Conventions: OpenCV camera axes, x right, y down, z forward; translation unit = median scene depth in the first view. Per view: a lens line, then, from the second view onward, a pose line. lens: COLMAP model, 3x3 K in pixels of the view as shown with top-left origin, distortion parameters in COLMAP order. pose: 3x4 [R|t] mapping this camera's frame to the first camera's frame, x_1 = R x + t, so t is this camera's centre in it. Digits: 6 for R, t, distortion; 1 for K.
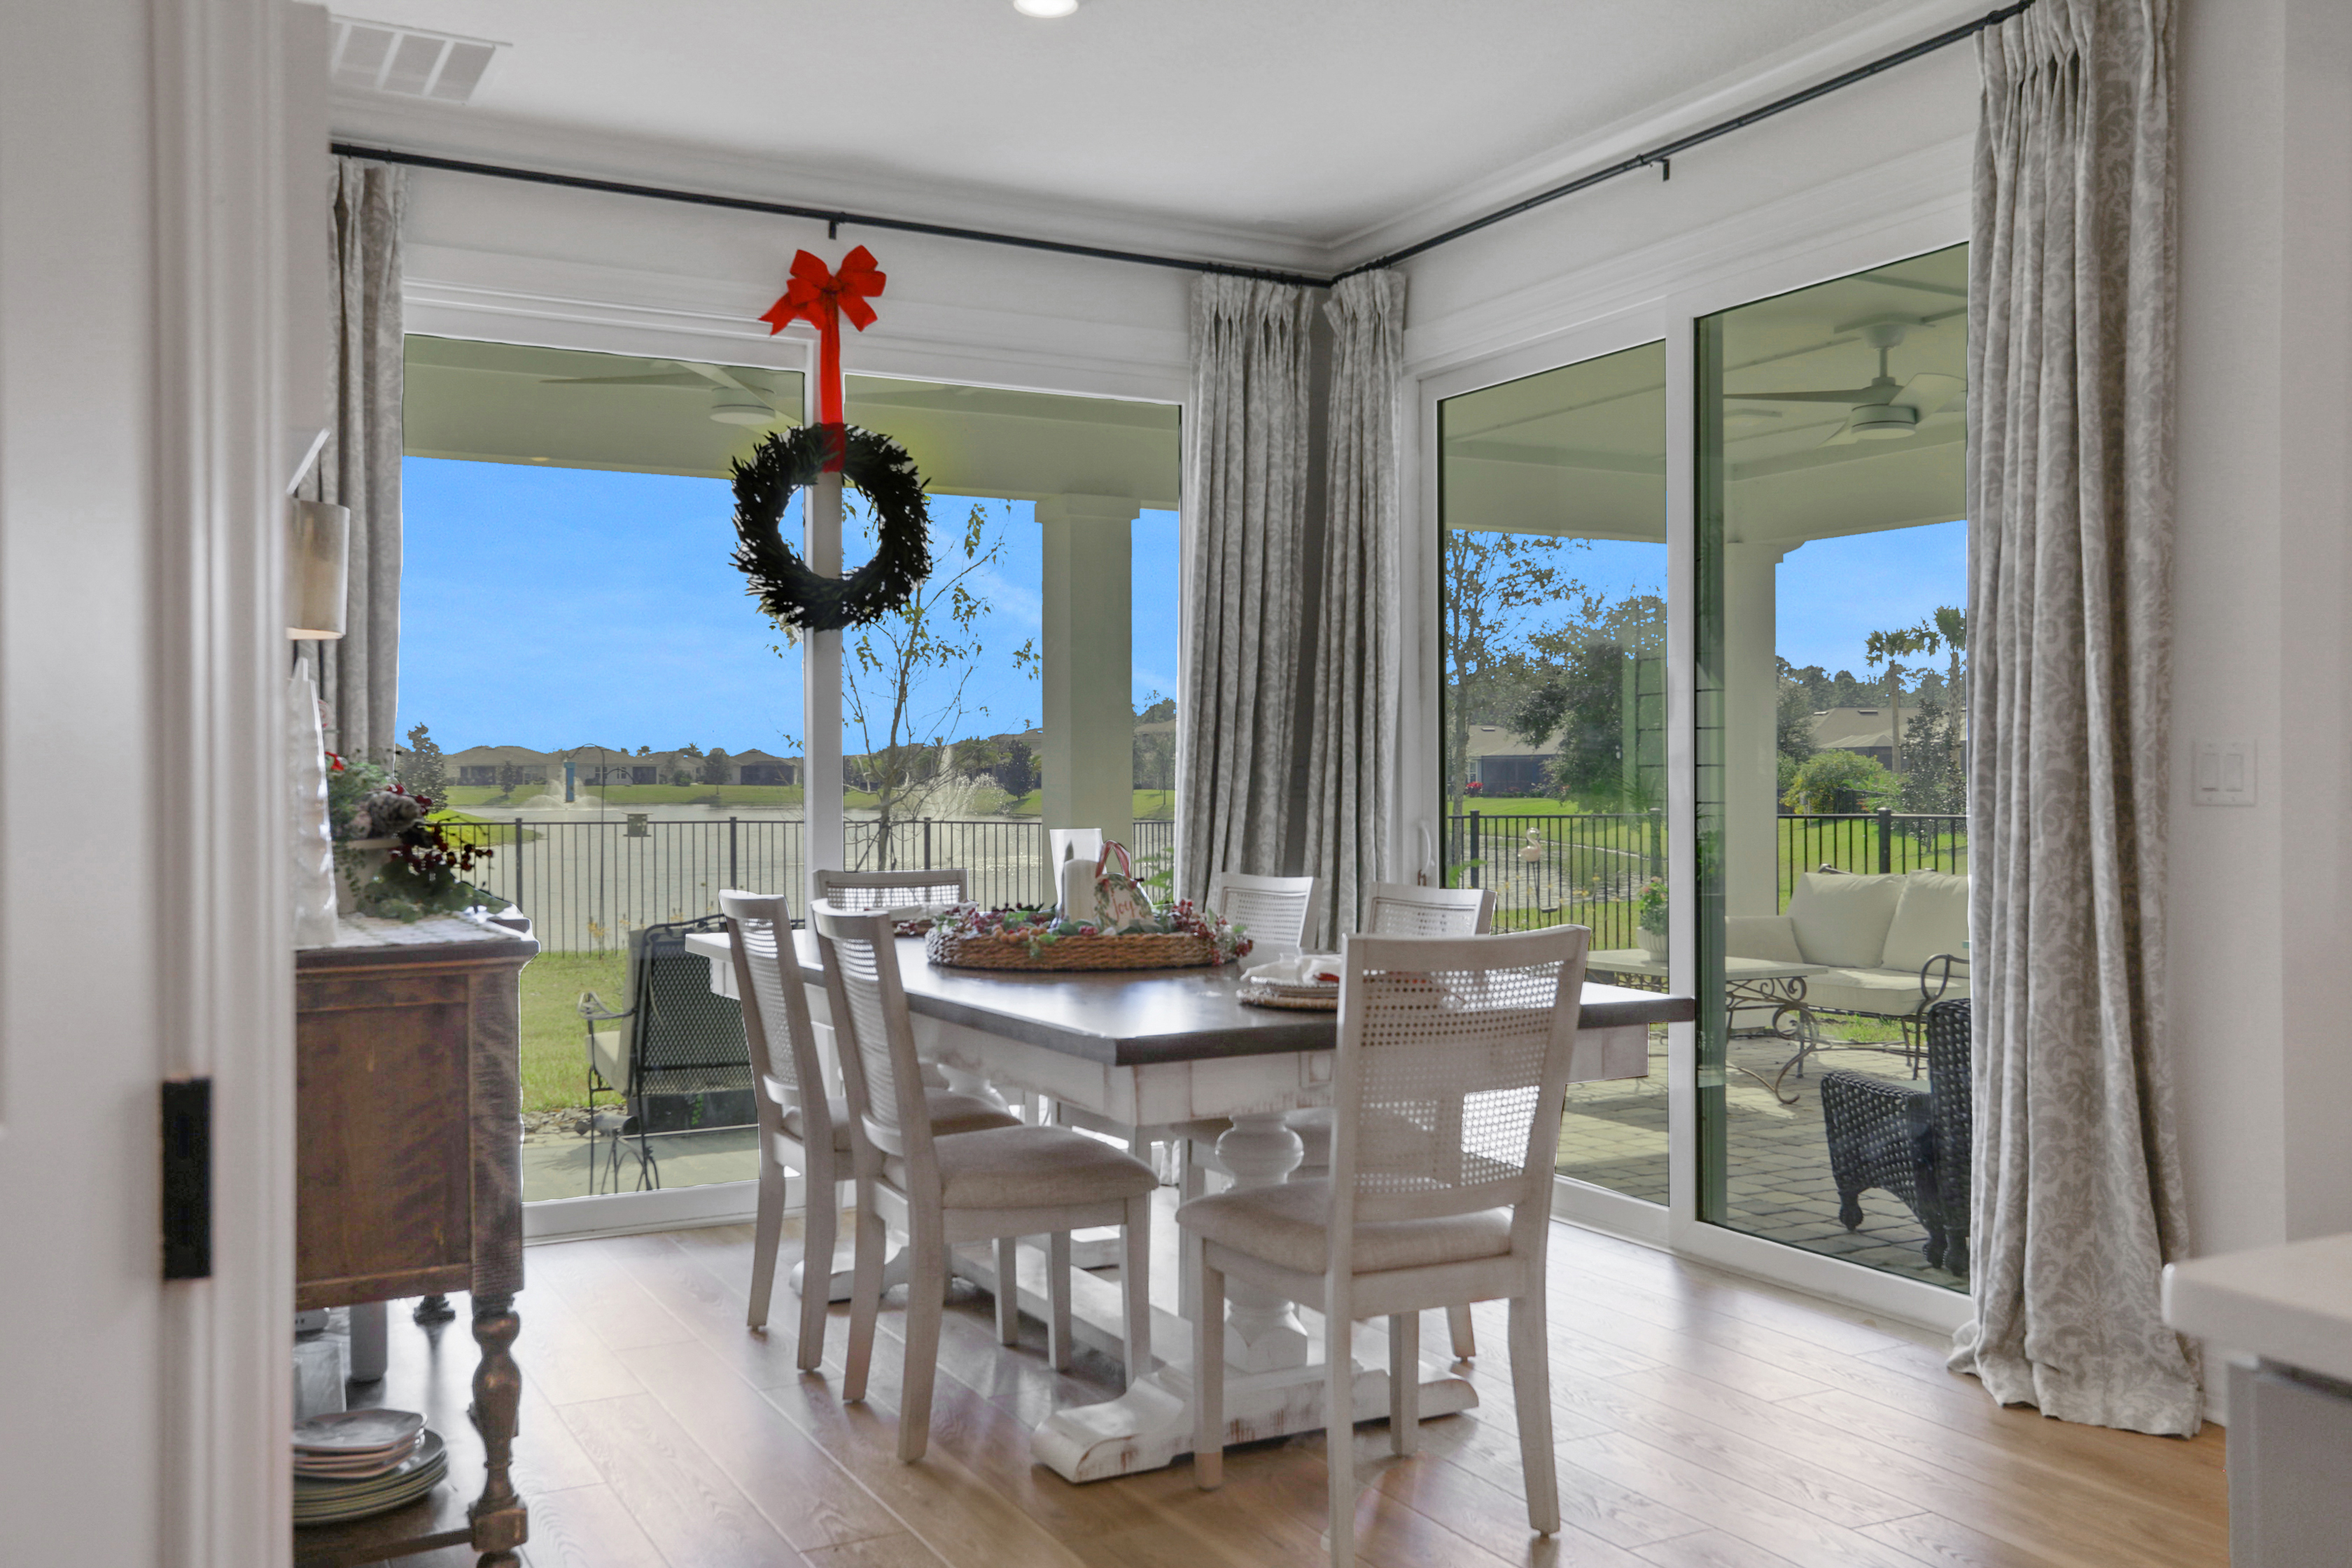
lens RADIAL K [[2062.3, 0, 1175.2], [0, 2062.3, 769.1], [0, 0, 1]] dist [-0.019233, 0.039541]
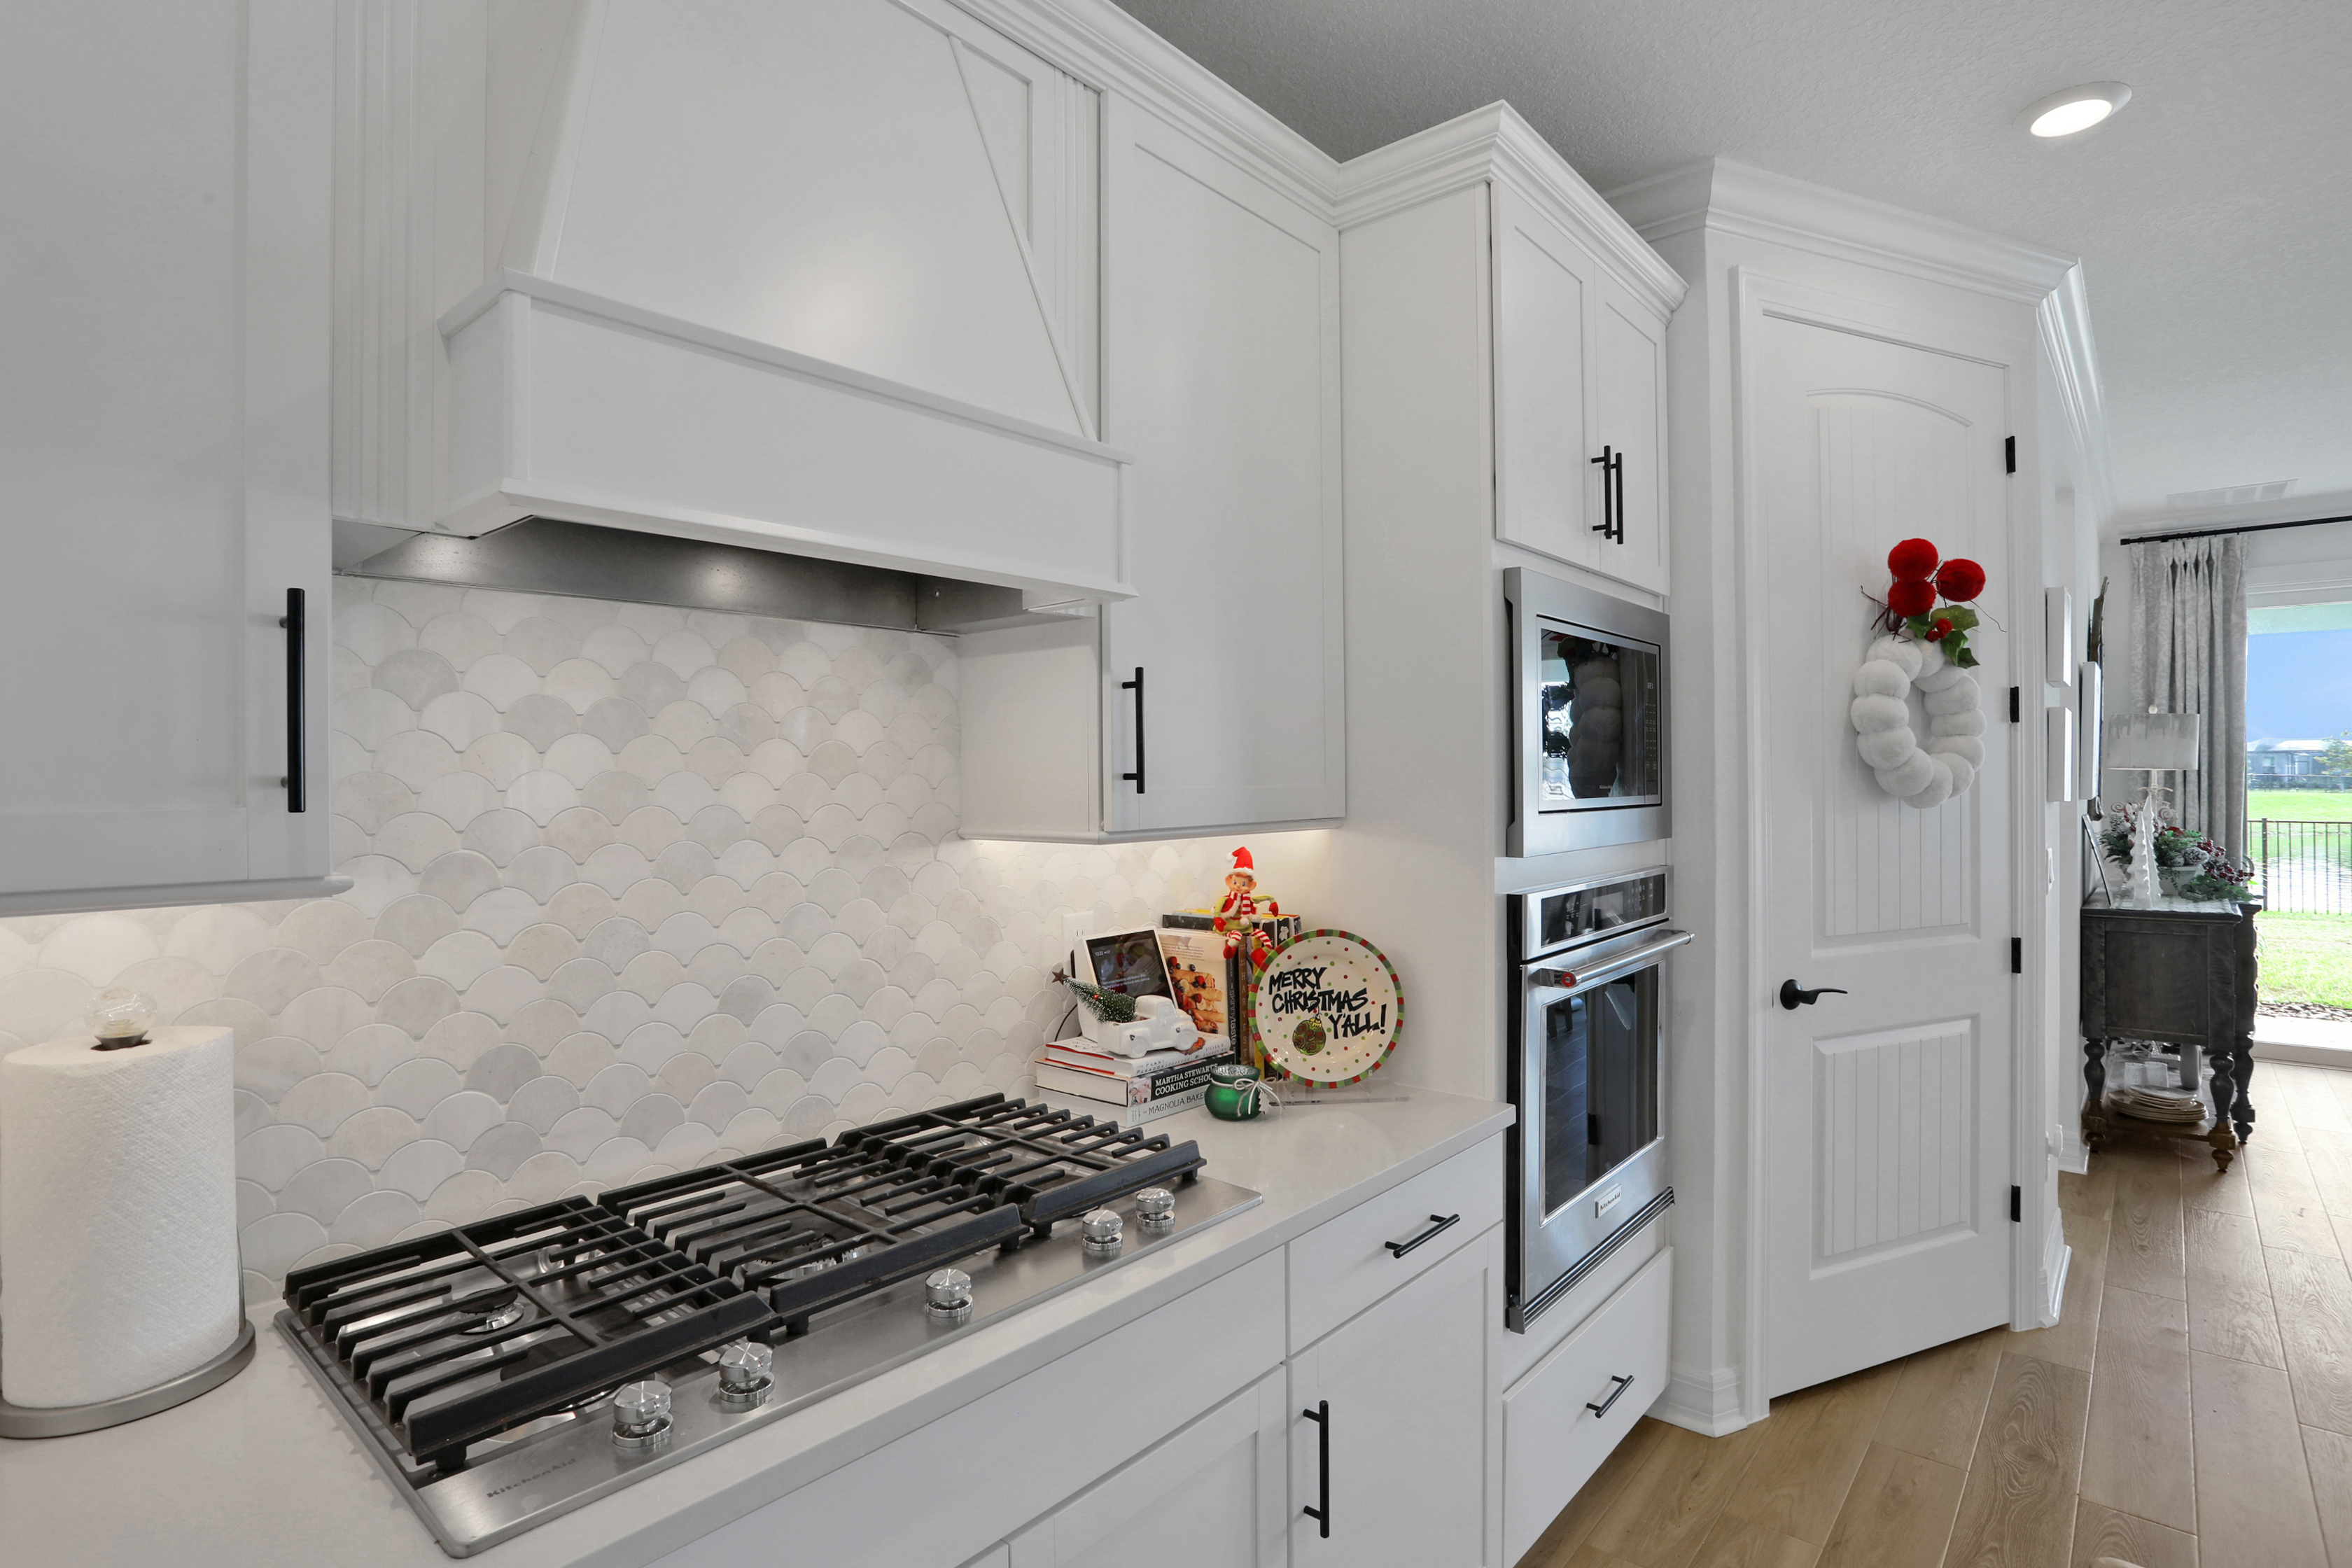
lens RADIAL K [[1201.5, 0, 1163.7], [0, 1201.5, 785.5], [0, 0, 1]] dist [-0.035109, 0.013824]
pose [[0.371387, 0.000357, -0.928478, 0.262280], [0.012372, 0.999909, 0.005333, -0.048637], [0.928396, -0.013467, 0.371349, -0.372888]]
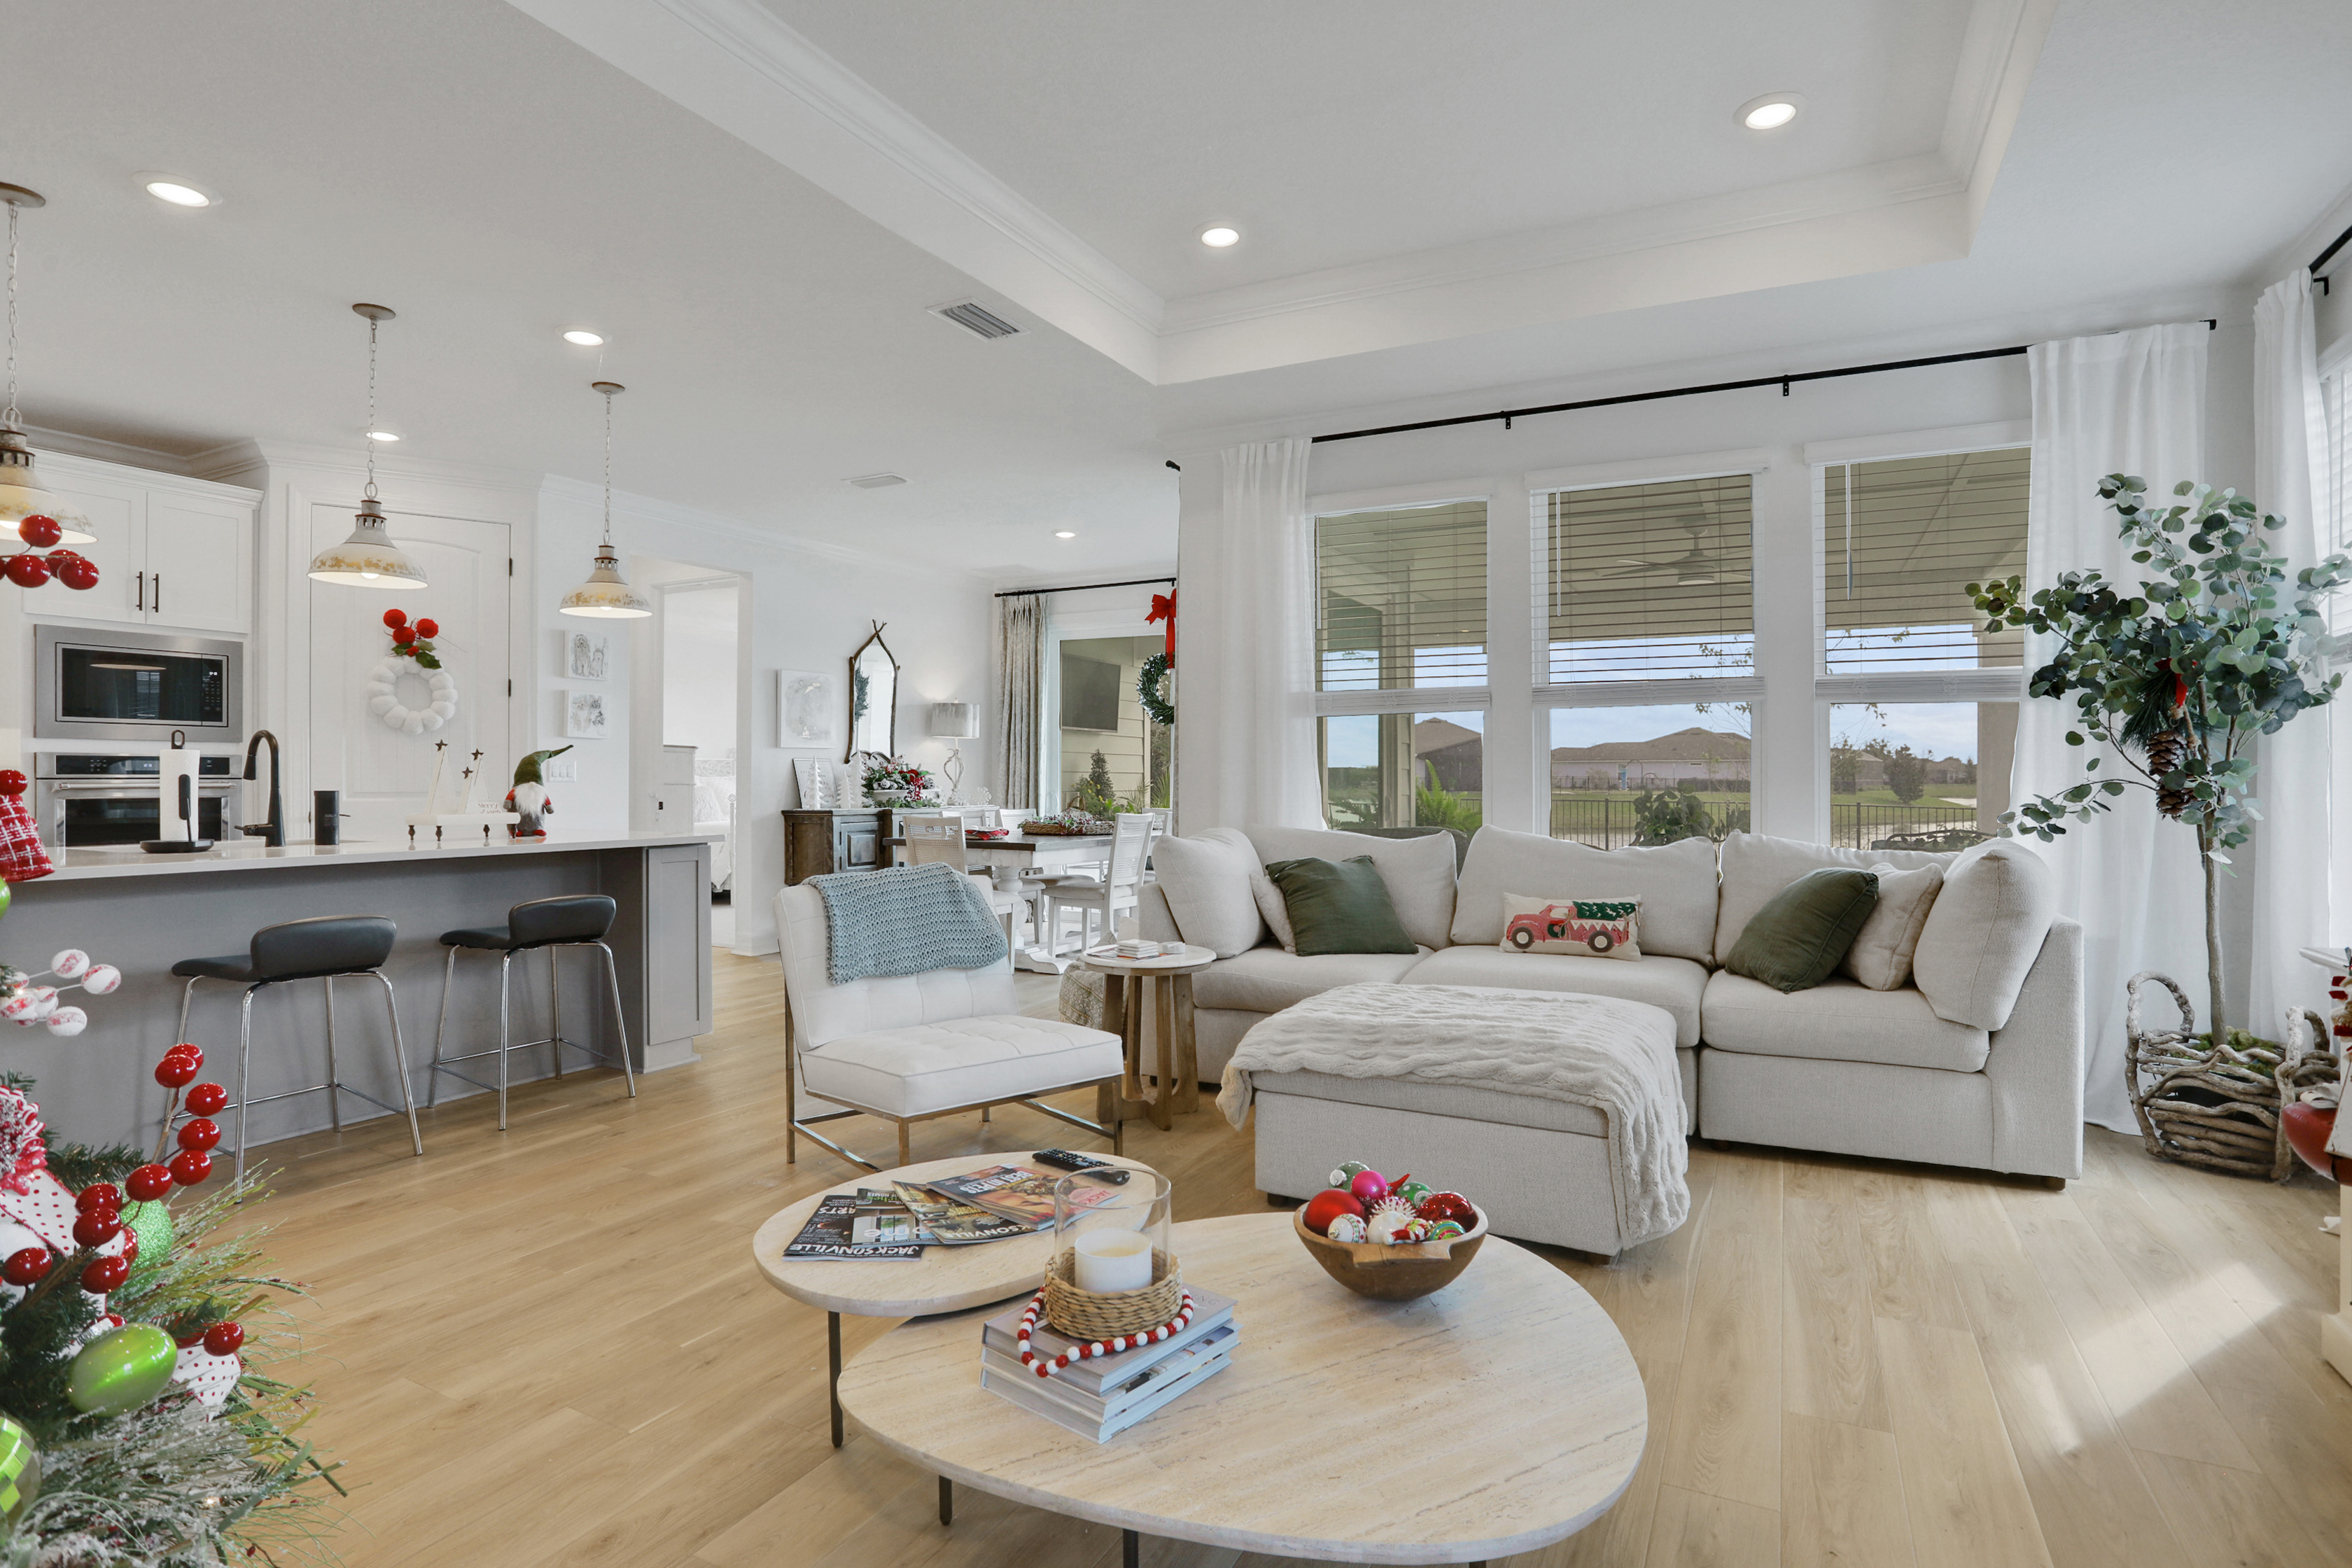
lens RADIAL K [[1201.5, 0, 1117.2], [0, 1201.5, 771.6], [0, 0, 1]] dist [-0.035109, 0.013824]
pose [[0.508271, 0.002821, -0.861192, 1.124684], [-0.004076, 0.999991, 0.000870, -0.004505], [0.861187, 0.003068, 0.508278, 0.090771]]
